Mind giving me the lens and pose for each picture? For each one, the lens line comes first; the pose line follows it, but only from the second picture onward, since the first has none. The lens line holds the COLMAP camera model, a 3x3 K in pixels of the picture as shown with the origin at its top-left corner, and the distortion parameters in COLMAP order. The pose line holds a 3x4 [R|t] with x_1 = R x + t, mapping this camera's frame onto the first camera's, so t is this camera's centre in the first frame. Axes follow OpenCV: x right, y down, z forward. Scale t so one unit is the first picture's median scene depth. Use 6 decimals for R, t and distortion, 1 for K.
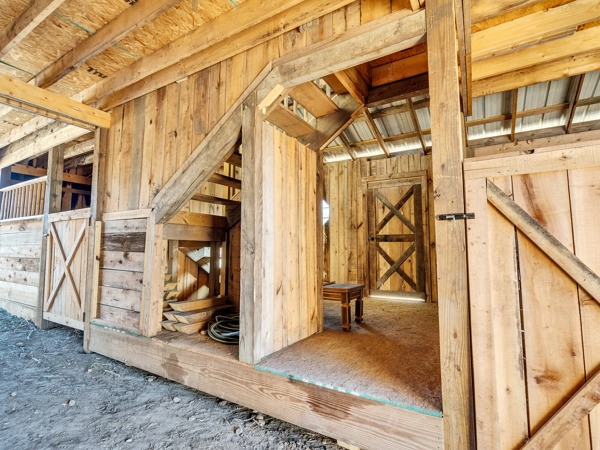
lens RADIAL K [[304.9, 0, 298.8], [0, 304.9, 224.4], [0, 0, 1]] dist [-0.004692, 0.000064]
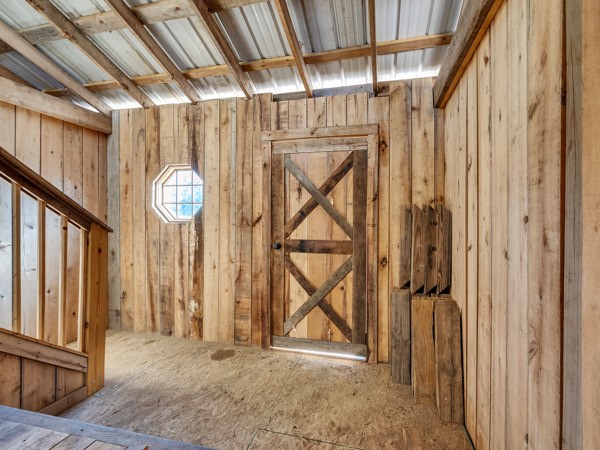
lens RADIAL K [[304.9, 0, 300.8], [0, 304.9, 224.2], [0, 0, 1]] dist [-0.004692, 0.000064]
pose [[0.958252, 0.001743, 0.285920, 0.124114], [-0.028088, 0.995718, 0.088068, -0.042401], [-0.284542, -0.092423, 0.954198, 0.472954]]
